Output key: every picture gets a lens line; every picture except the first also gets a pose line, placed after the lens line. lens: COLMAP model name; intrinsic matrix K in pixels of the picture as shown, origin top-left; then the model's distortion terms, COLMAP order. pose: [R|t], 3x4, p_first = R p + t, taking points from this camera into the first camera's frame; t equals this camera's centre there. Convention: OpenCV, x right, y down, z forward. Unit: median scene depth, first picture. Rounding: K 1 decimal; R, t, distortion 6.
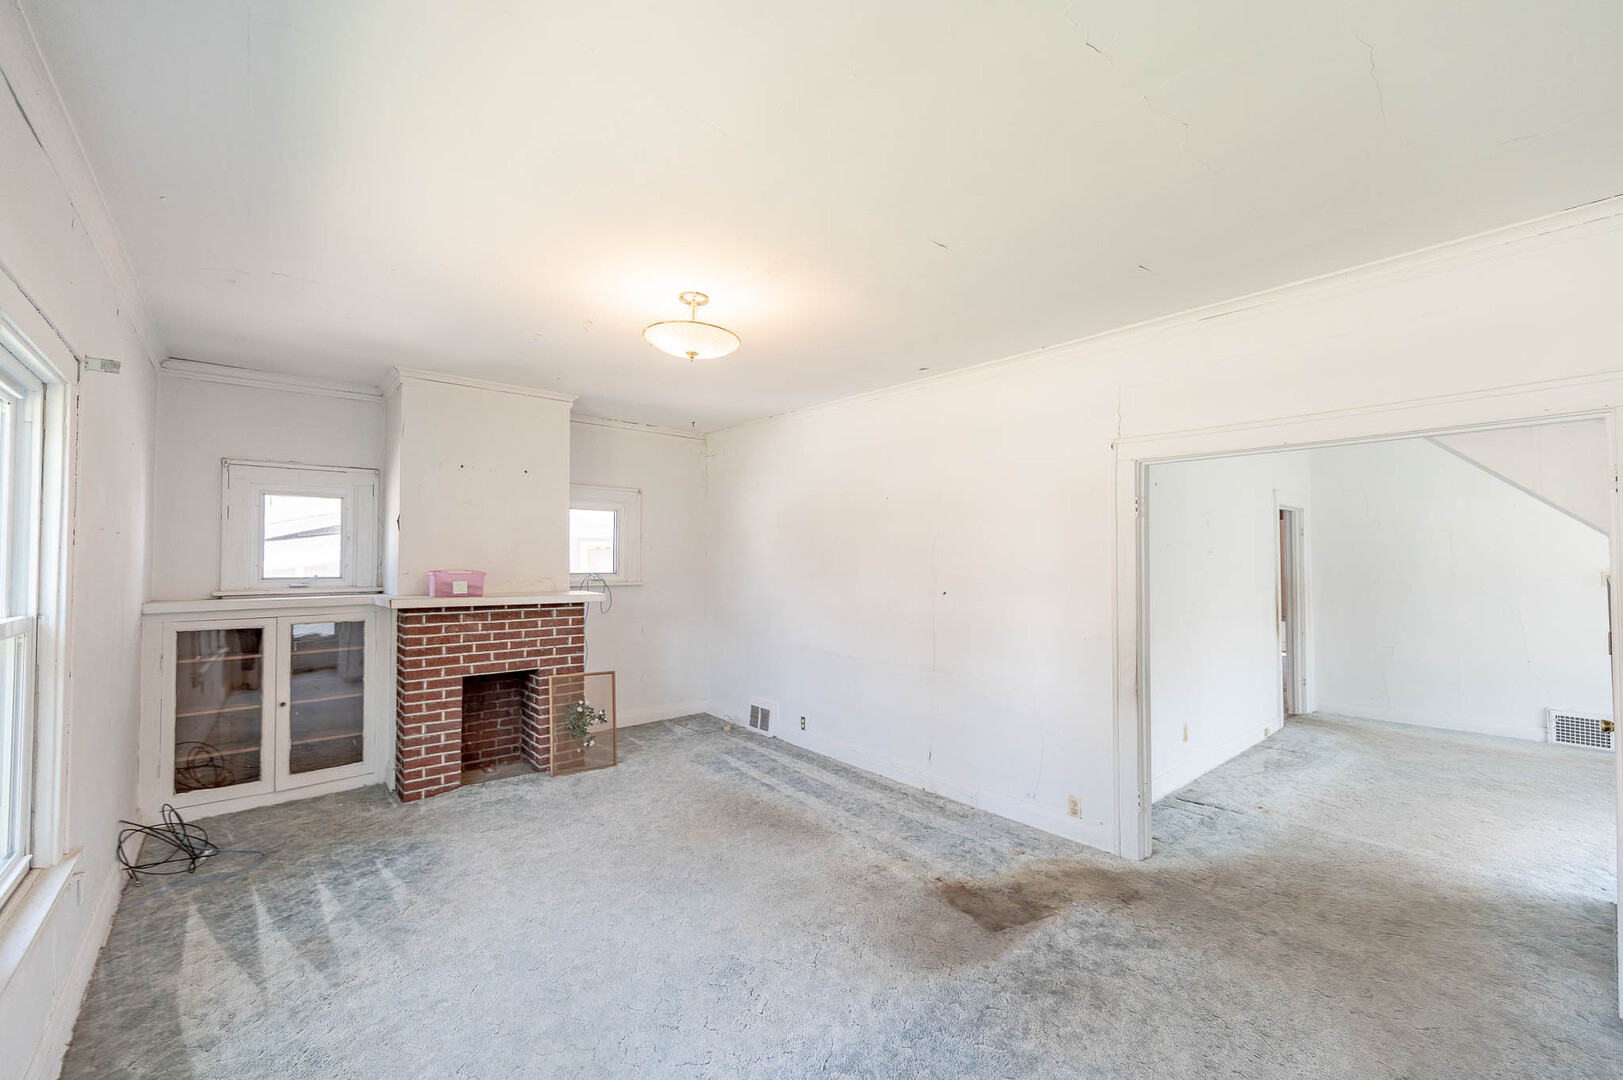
lens RADIAL K [[655.8, 0, 810.1], [0, 655.8, 545.9], [0, 0, 1]] dist [-0.007874, 0.000080]
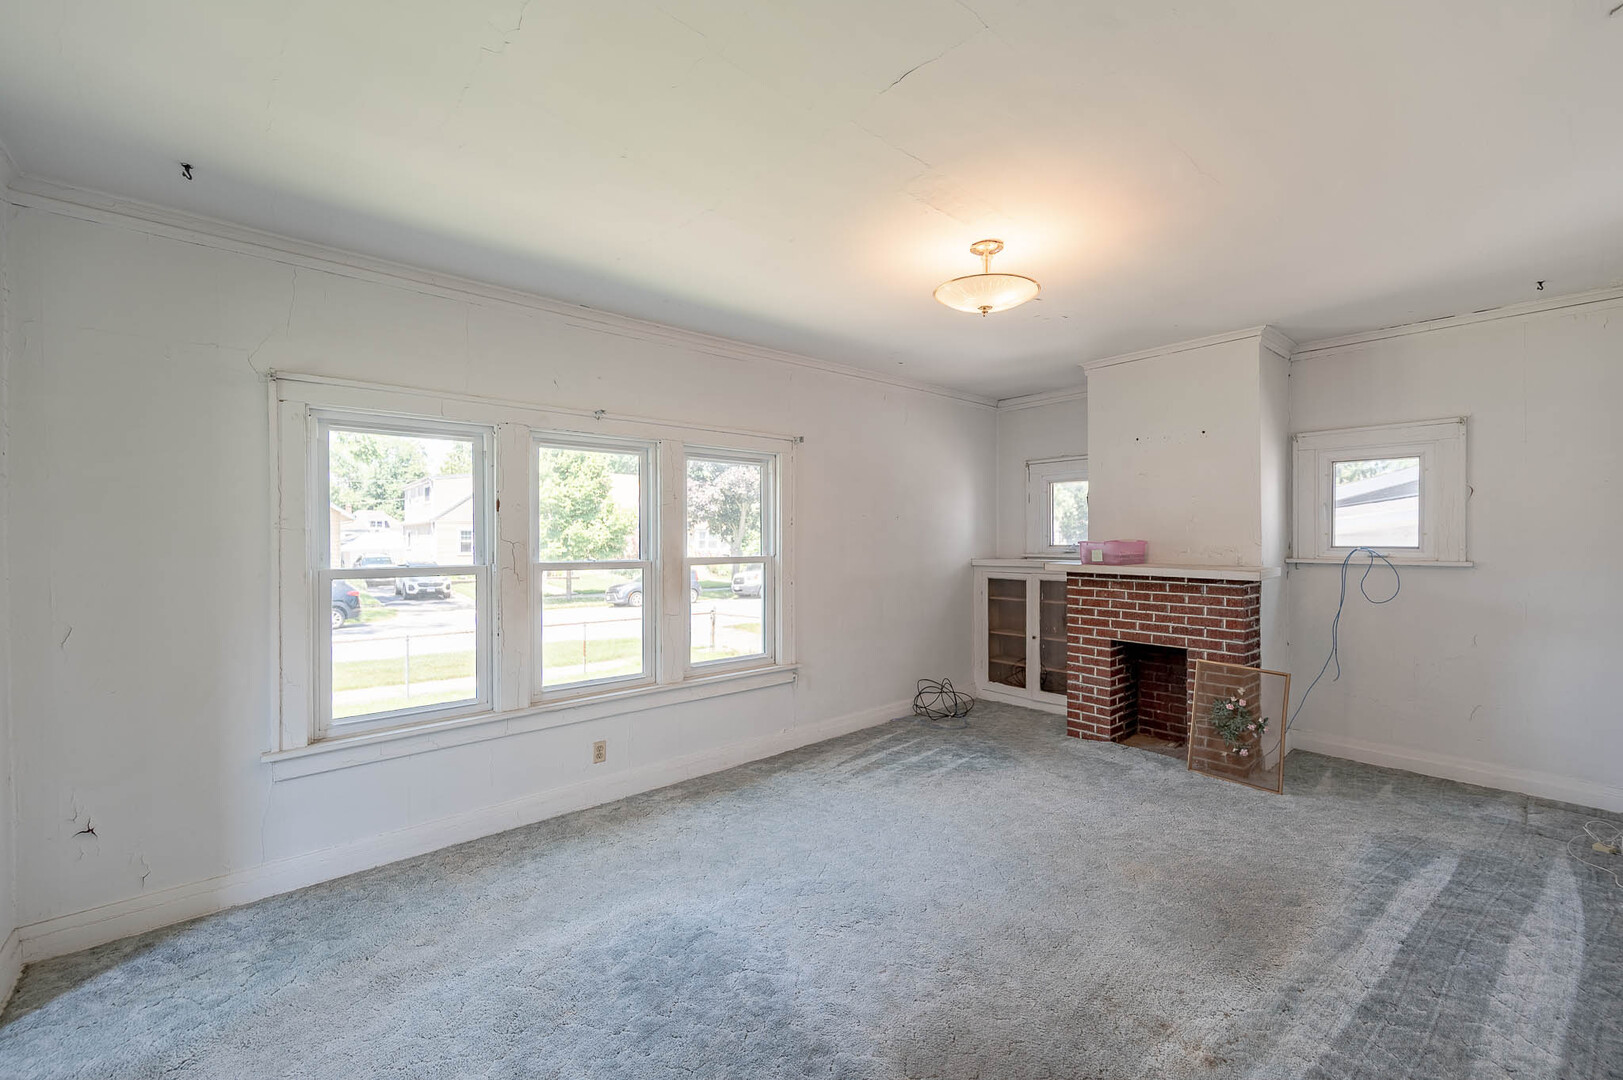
lens RADIAL K [[655.8, 0, 810.1], [0, 655.8, 545.9], [0, 0, 1]] dist [-0.007874, 0.000080]
pose [[0.003645, 0.018050, -0.999830, 0.526806], [0.029209, 0.999409, 0.018149, 0.013279], [0.999567, -0.029270, 0.003116, 0.507805]]
